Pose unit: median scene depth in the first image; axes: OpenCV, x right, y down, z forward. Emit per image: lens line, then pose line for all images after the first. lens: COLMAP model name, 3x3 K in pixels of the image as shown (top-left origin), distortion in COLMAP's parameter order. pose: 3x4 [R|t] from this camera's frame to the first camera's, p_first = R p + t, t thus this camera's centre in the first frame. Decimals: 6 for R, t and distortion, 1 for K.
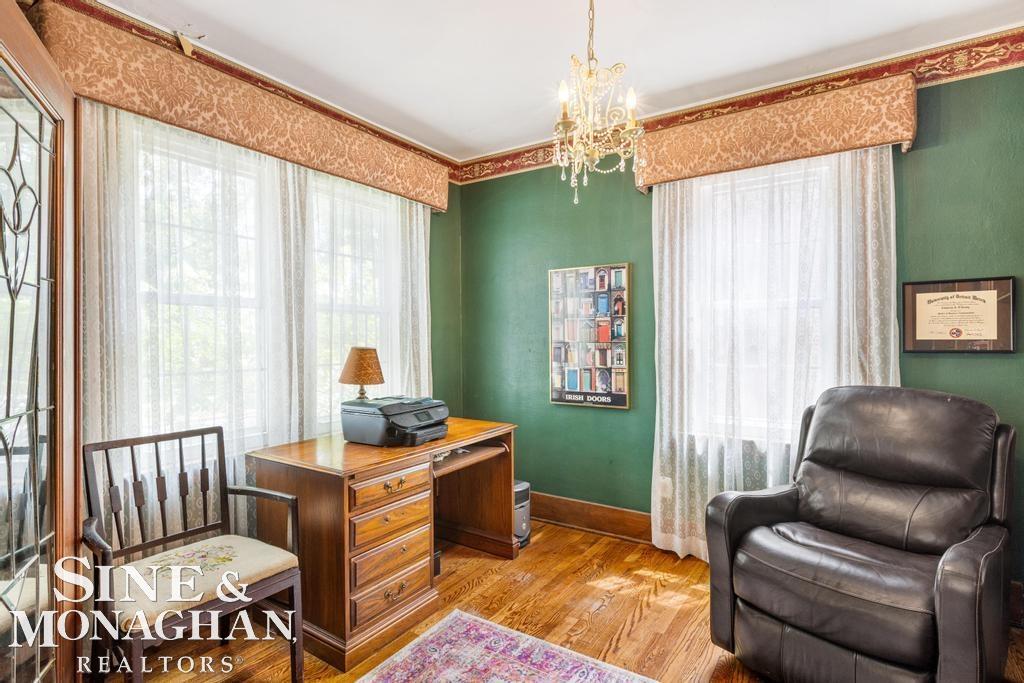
lens RADIAL K [[512.2, 0, 511.5], [0, 512.2, 337.6], [0, 0, 1]] dist [-0.001003, -0.000180]
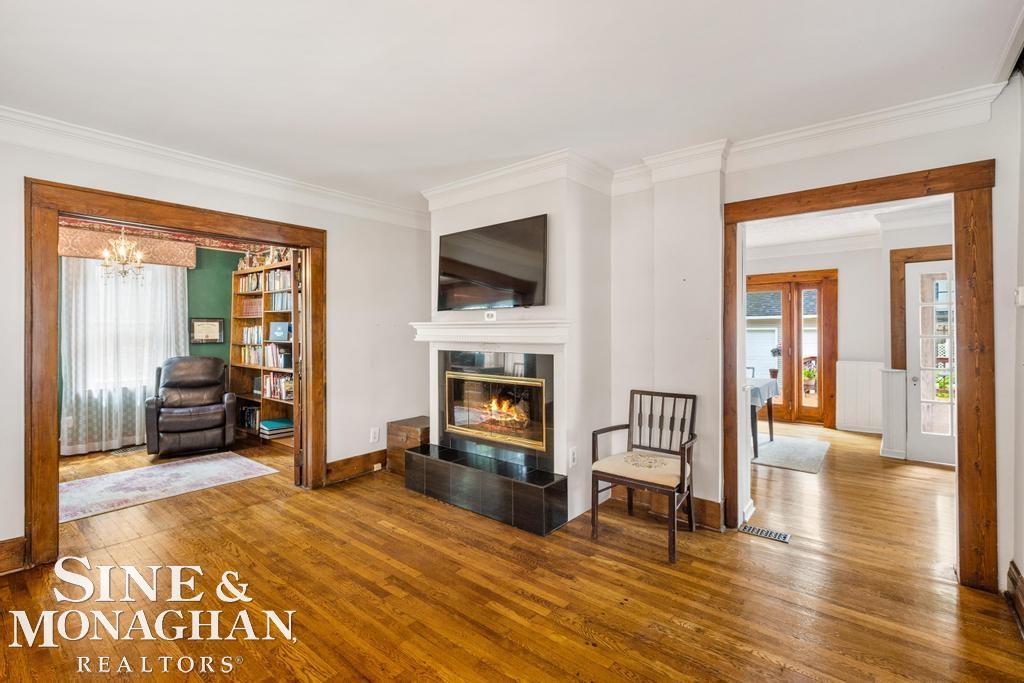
lens RADIAL K [[464.8, 0, 511.4], [0, 464.8, 332.7], [0, 0, 1]] dist [0.005376, -0.000713]
pose [[0.096330, 0.002151, 0.995347, -1.509754], [0.007309, 0.999969, -0.002868, -0.010078], [-0.995323, 0.007551, 0.096312, -0.915552]]
